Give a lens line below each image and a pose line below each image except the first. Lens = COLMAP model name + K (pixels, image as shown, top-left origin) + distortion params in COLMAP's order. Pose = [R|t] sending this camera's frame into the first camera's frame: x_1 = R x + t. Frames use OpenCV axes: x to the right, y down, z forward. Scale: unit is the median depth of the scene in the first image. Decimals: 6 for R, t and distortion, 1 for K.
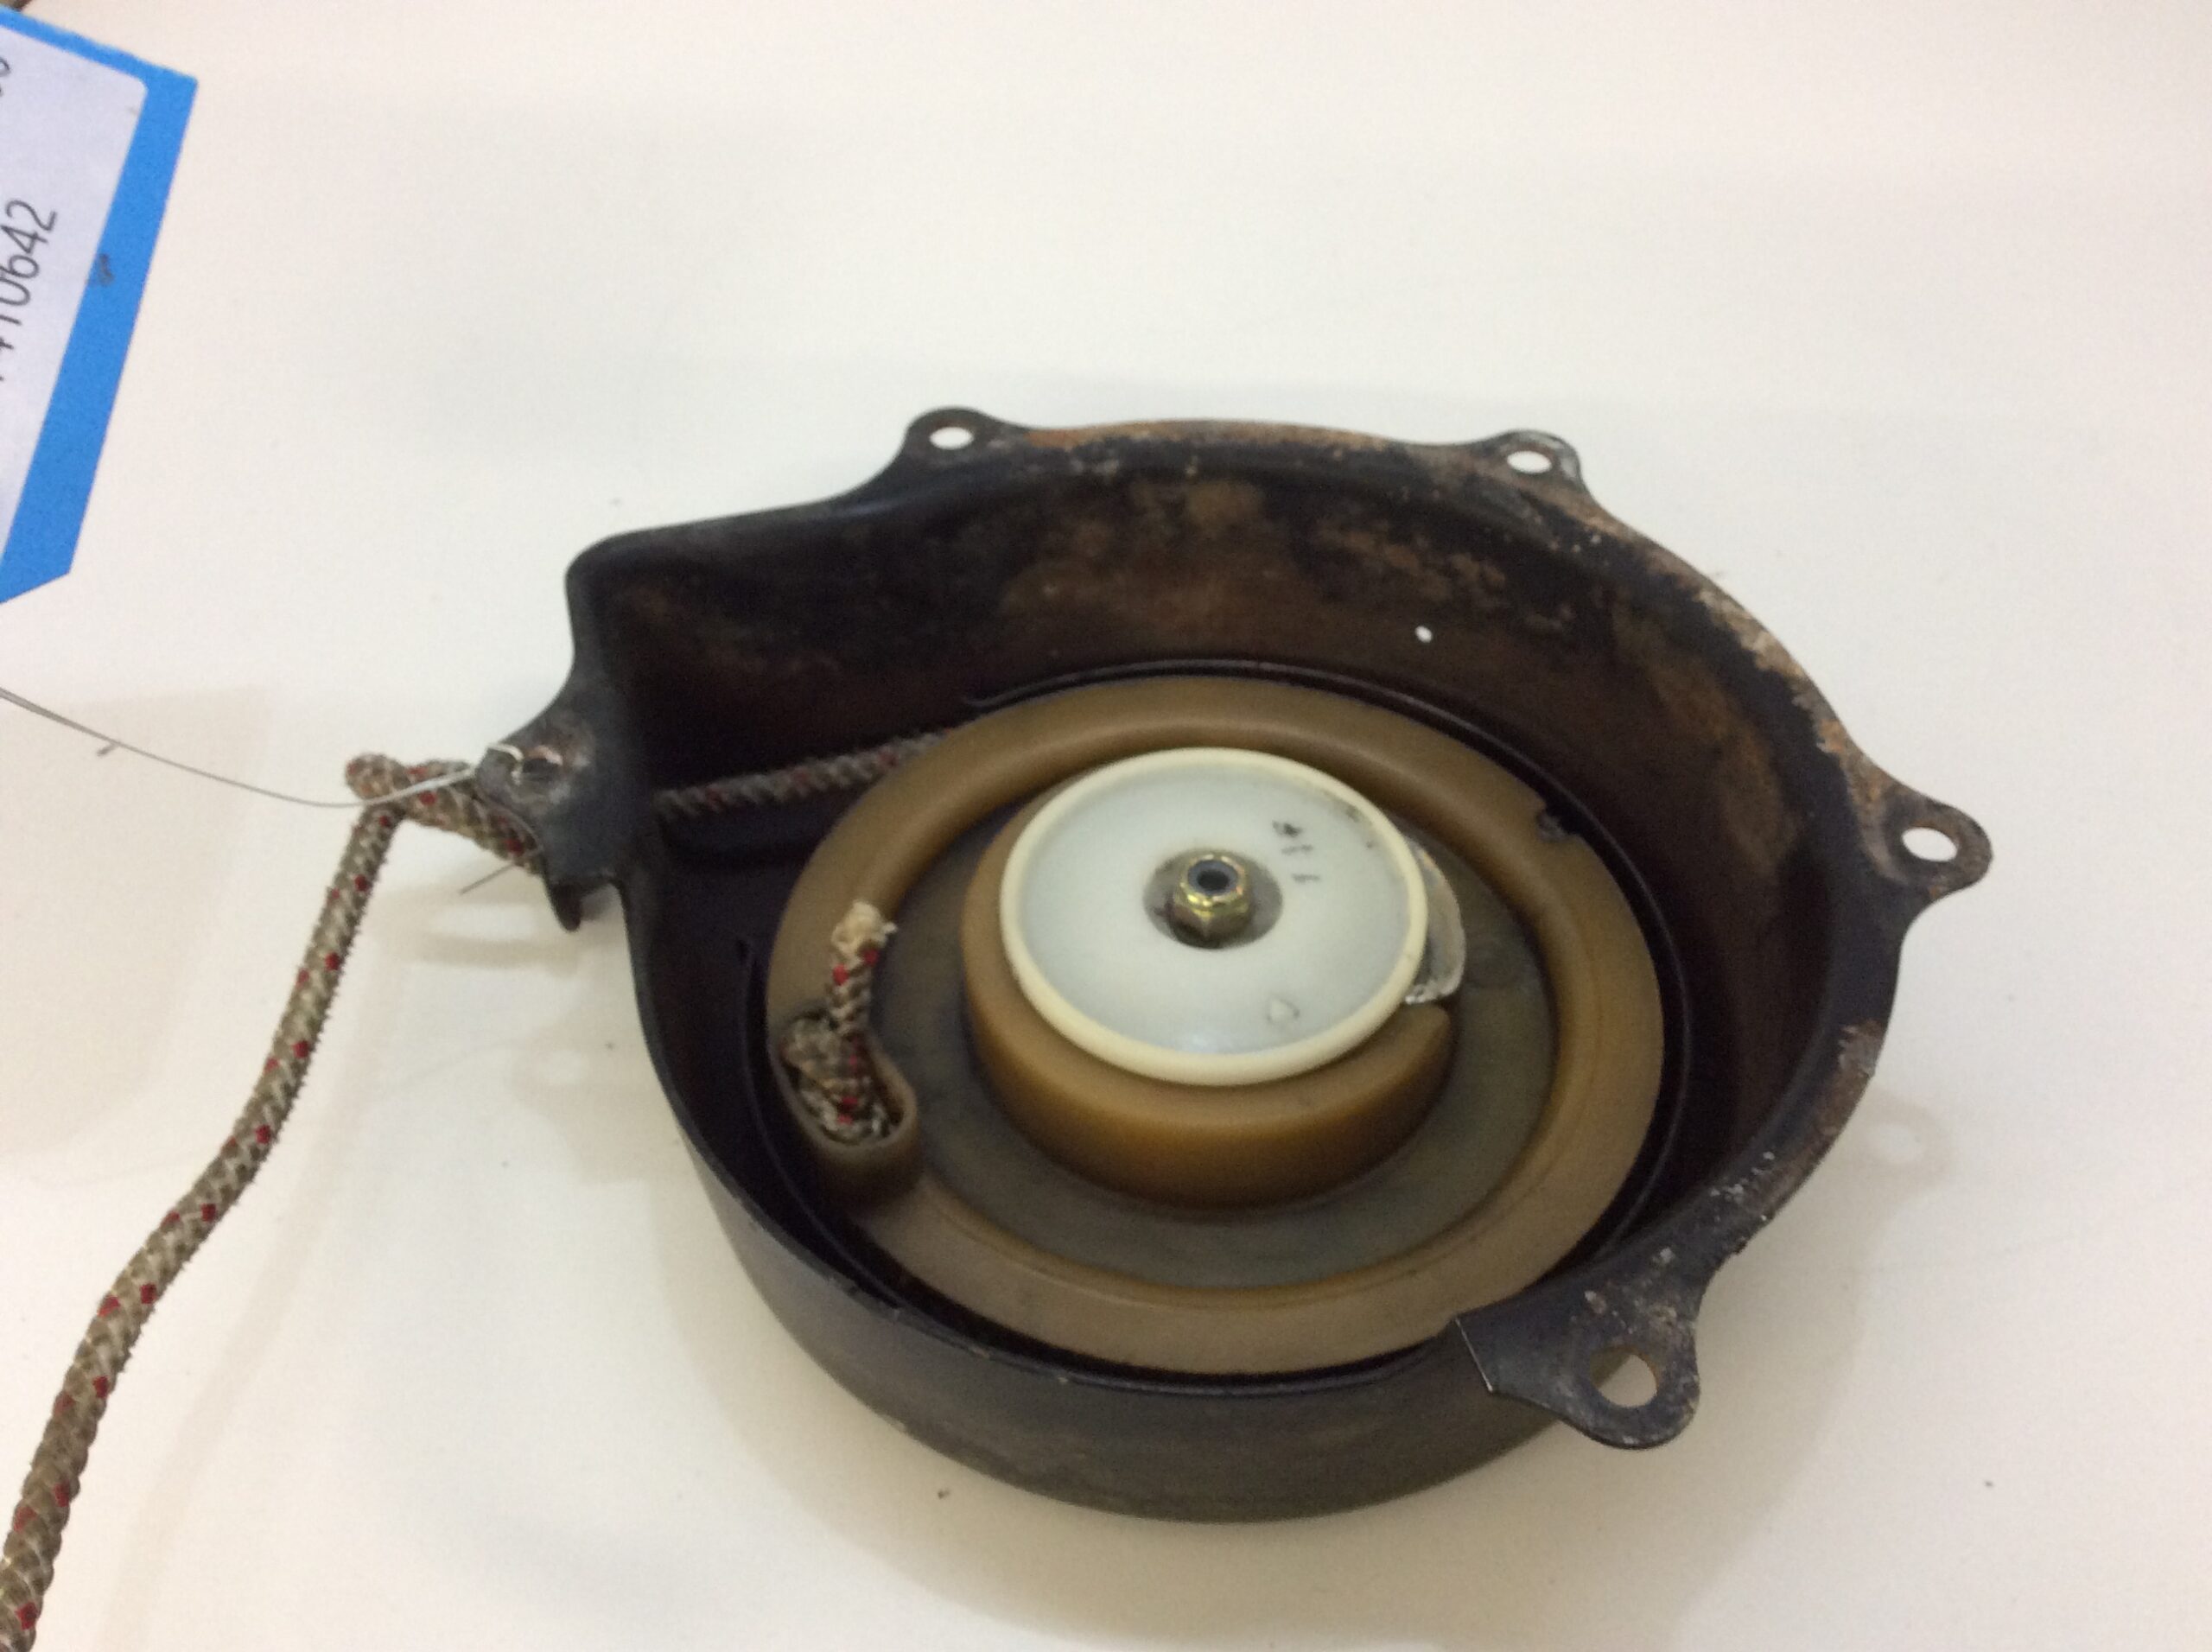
lens RADIAL K [[2072.6, 0, 1091.5], [0, 2072.6, 832.3], [0, 0, 1]] dist [0.175396, -0.379034]
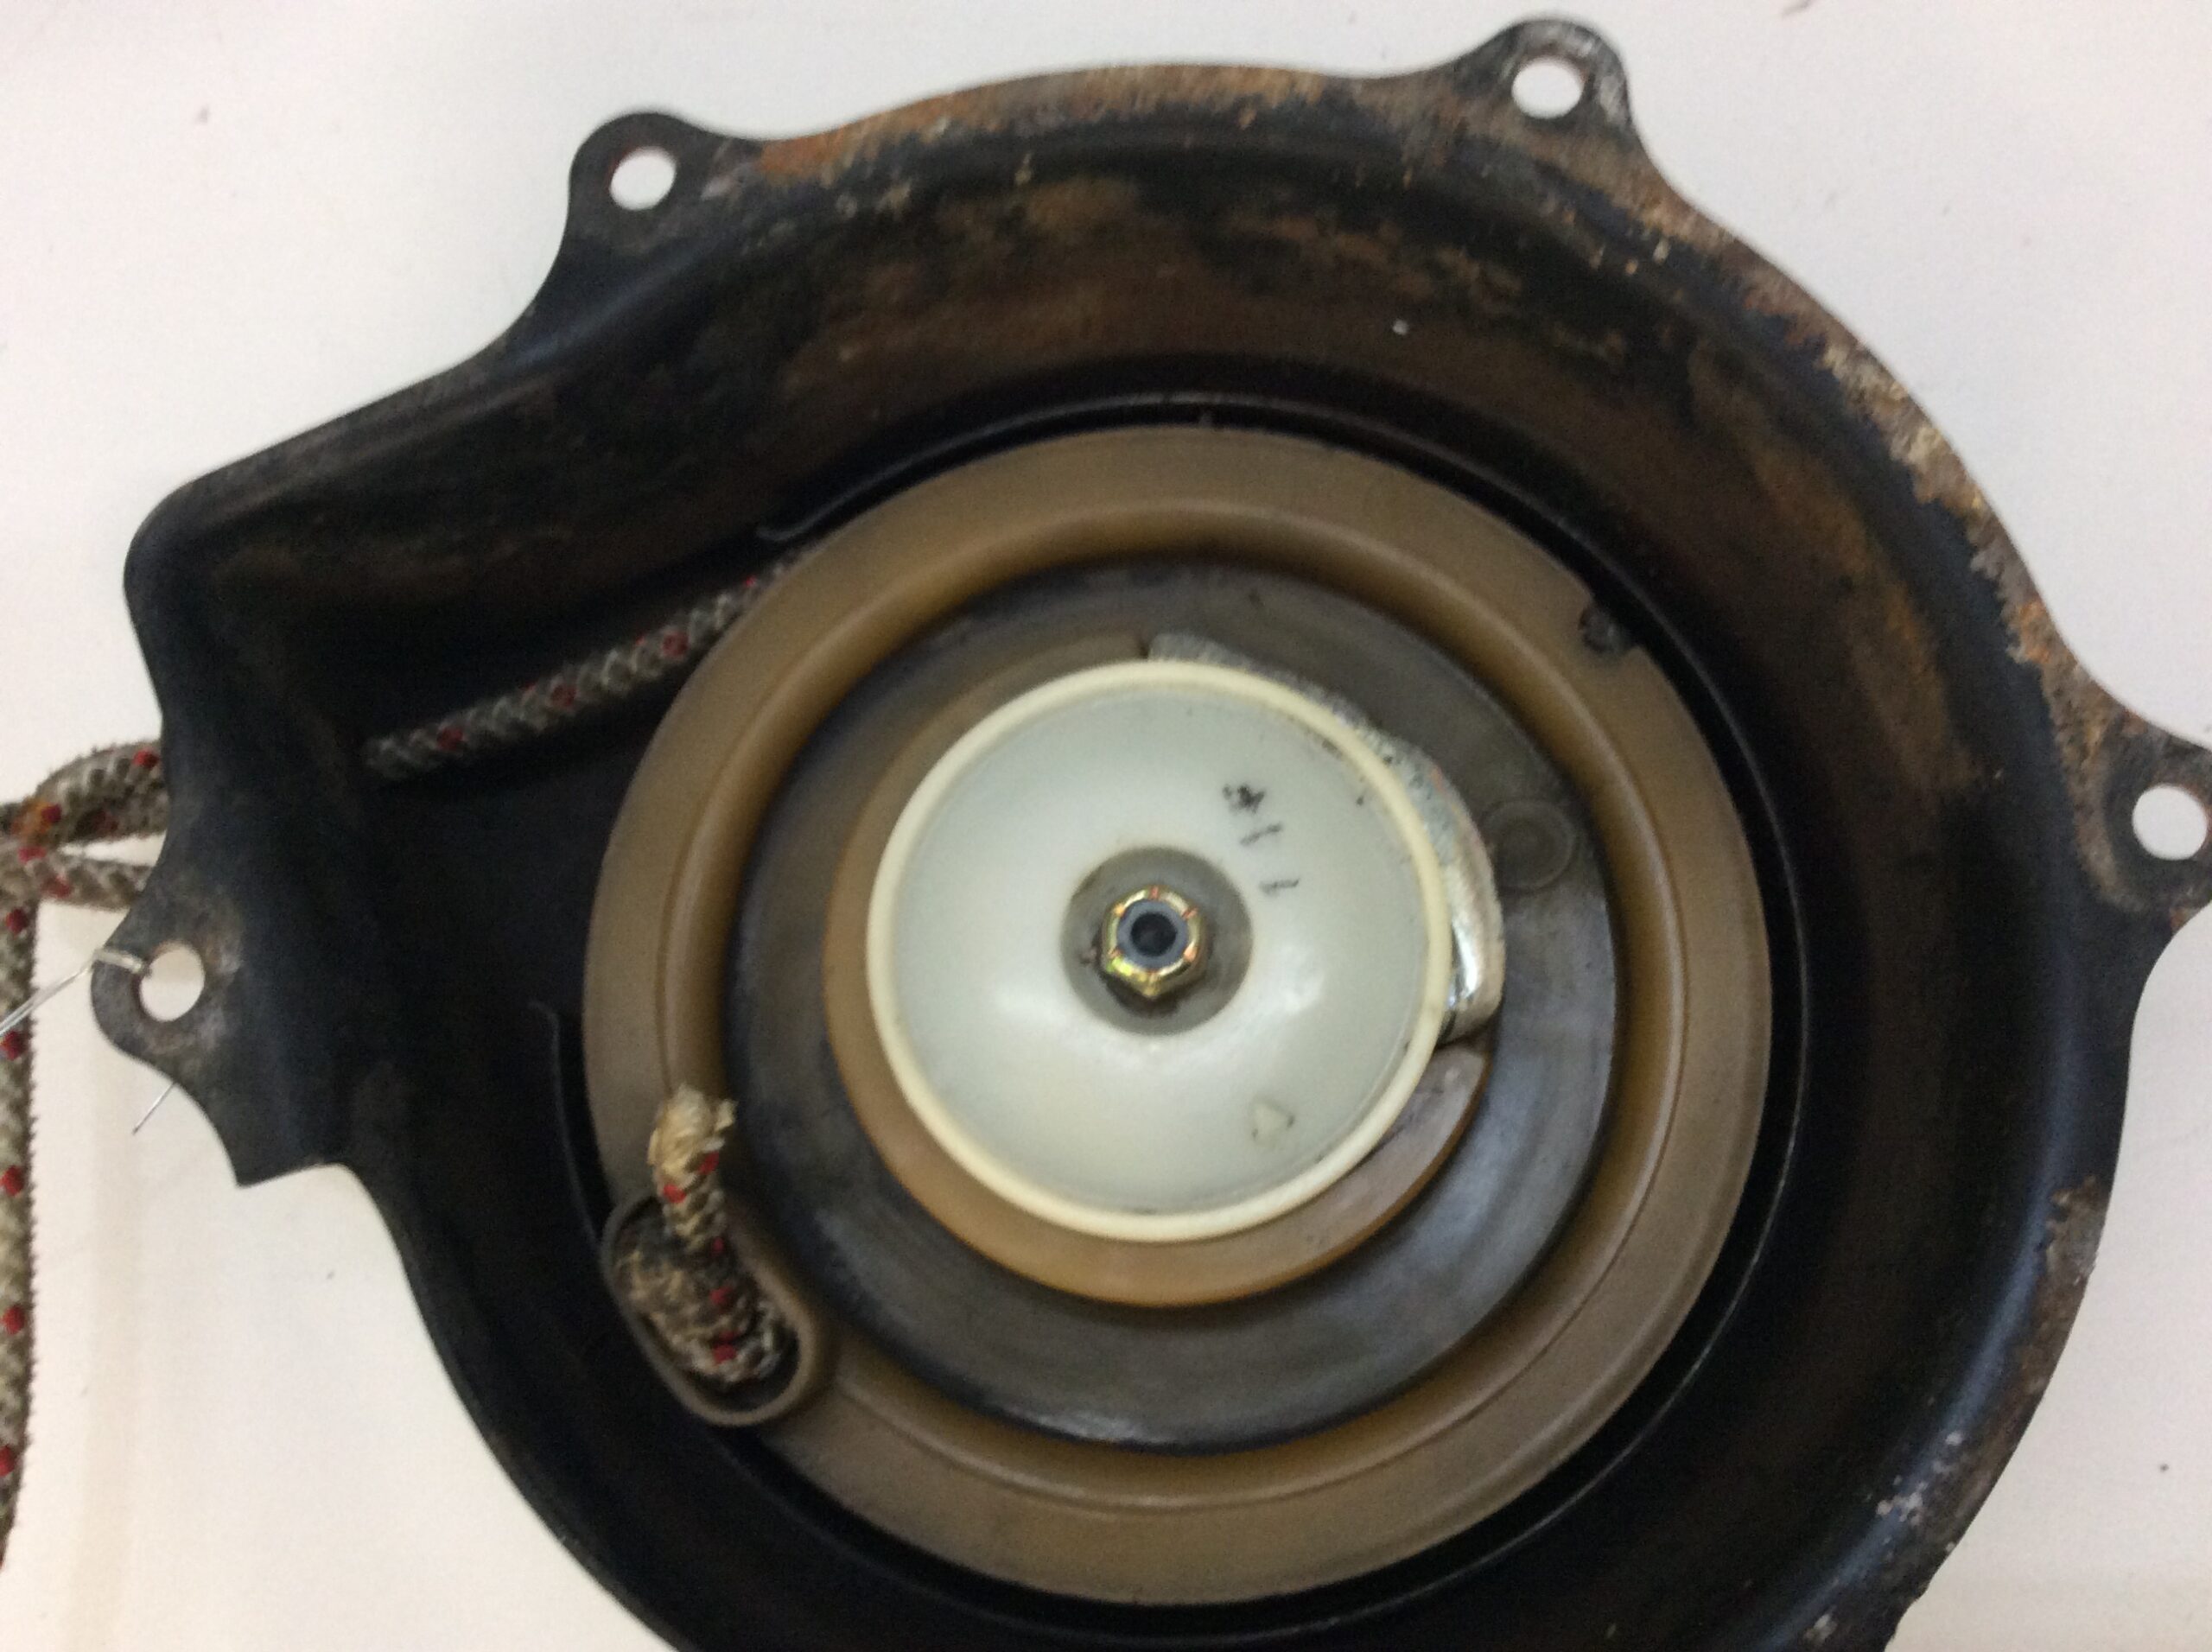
lens RADIAL K [[2072.6, 0, 1091.5], [0, 2072.6, 832.3], [0, 0, 1]] dist [0.175396, -0.379034]
pose [[0.986961, -0.158360, -0.028827, 0.057571], [0.151822, 0.856367, 0.493543, -0.331007], [-0.053471, -0.491484, 0.869243, 0.354136]]
